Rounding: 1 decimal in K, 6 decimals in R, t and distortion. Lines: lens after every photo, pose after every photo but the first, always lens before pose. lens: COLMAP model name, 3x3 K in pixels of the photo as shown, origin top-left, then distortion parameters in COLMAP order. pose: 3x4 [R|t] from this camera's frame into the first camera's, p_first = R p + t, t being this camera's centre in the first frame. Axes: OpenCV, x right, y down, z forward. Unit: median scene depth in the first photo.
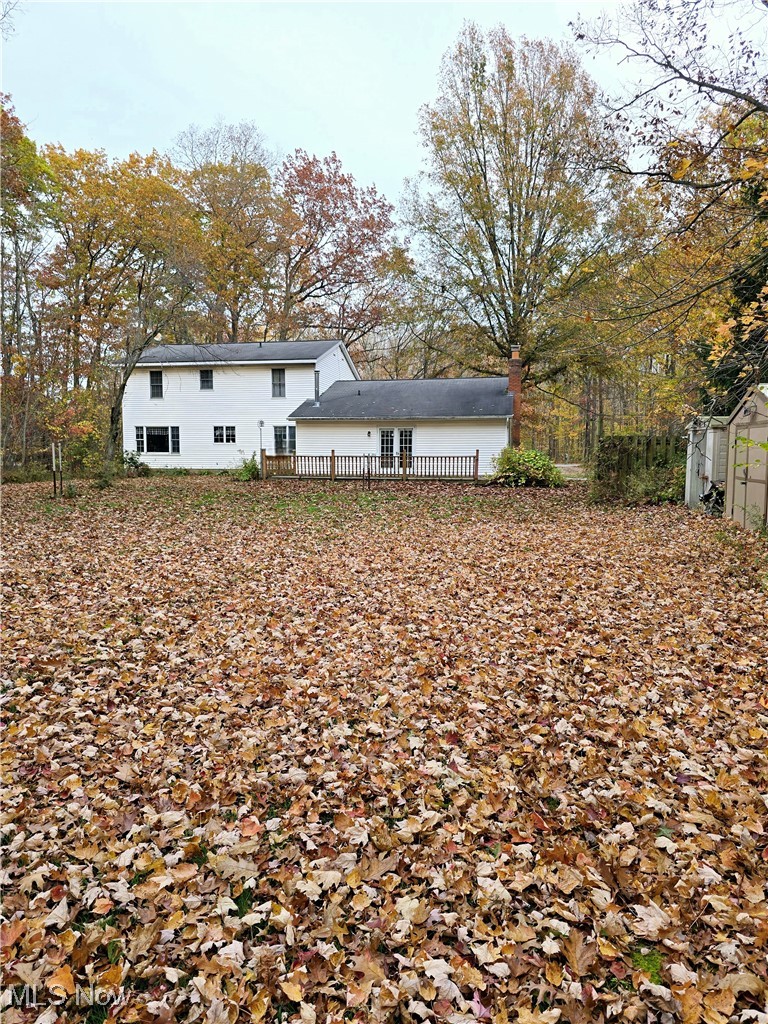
lens RADIAL K [[682.5, 0, 384.6], [0, 682.5, 509.3], [0, 0, 1]] dist [0.006924, 0.001915]
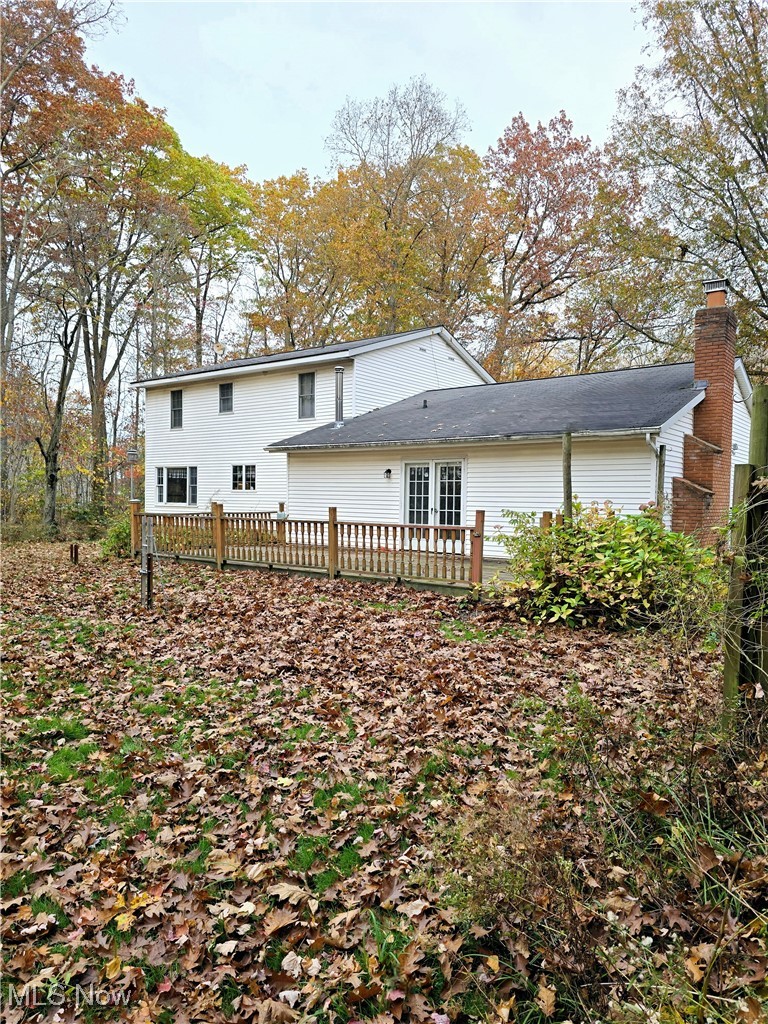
lens RADIAL K [[682.5, 0, 383.6], [0, 682.5, 519.0], [0, 0, 1]] dist [0.006924, 0.001915]
pose [[0.891050, 0.021721, -0.453385, 0.190842], [-0.046006, 0.998032, -0.042603, -0.046350], [0.451568, 0.058820, 0.890296, 0.465152]]
